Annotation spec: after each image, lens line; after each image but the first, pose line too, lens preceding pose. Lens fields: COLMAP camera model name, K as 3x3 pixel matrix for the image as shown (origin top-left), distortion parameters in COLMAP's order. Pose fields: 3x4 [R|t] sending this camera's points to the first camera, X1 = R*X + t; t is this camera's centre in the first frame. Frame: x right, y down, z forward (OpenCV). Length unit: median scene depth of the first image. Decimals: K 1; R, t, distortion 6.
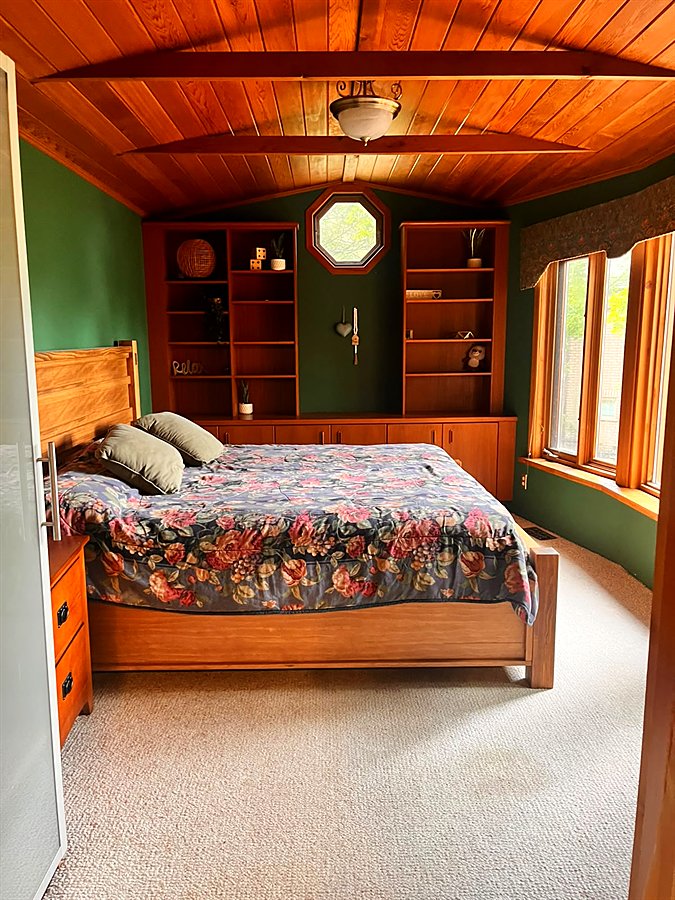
lens RADIAL K [[678.6, 0, 336.4], [0, 678.6, 450.3], [0, 0, 1]] dist [0.001567, 0.000007]
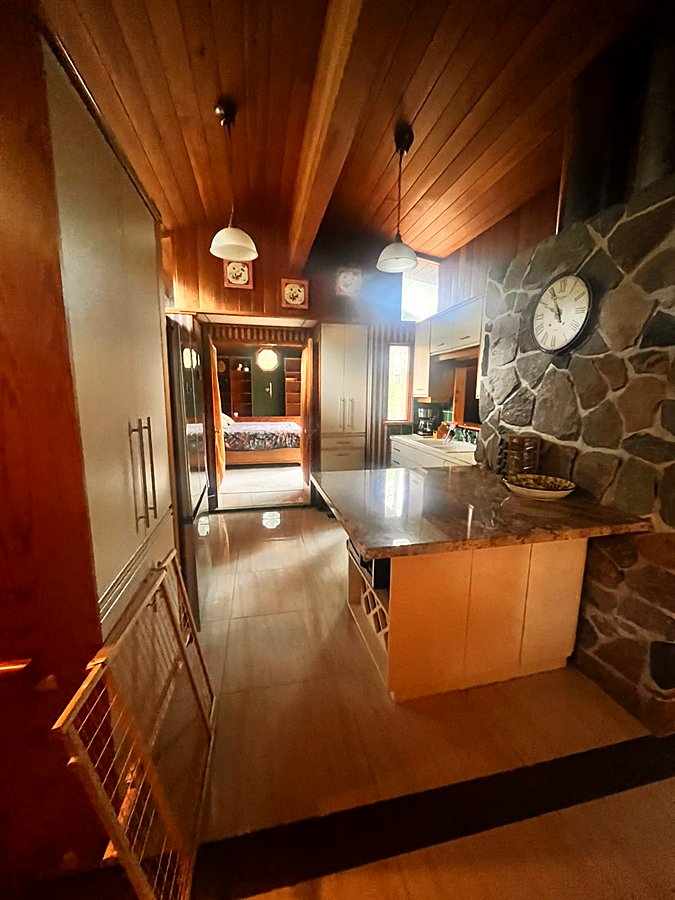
lens RADIAL K [[362.4, 0, 339.7], [0, 362.4, 450.5], [0, 0, 1]] dist [0.000230, 0.000001]
pose [[0.978670, -0.019385, 0.204522, -0.010028], [0.020919, 0.999767, -0.005342, 0.140932], [-0.204370, 0.009506, 0.978847, -0.831129]]
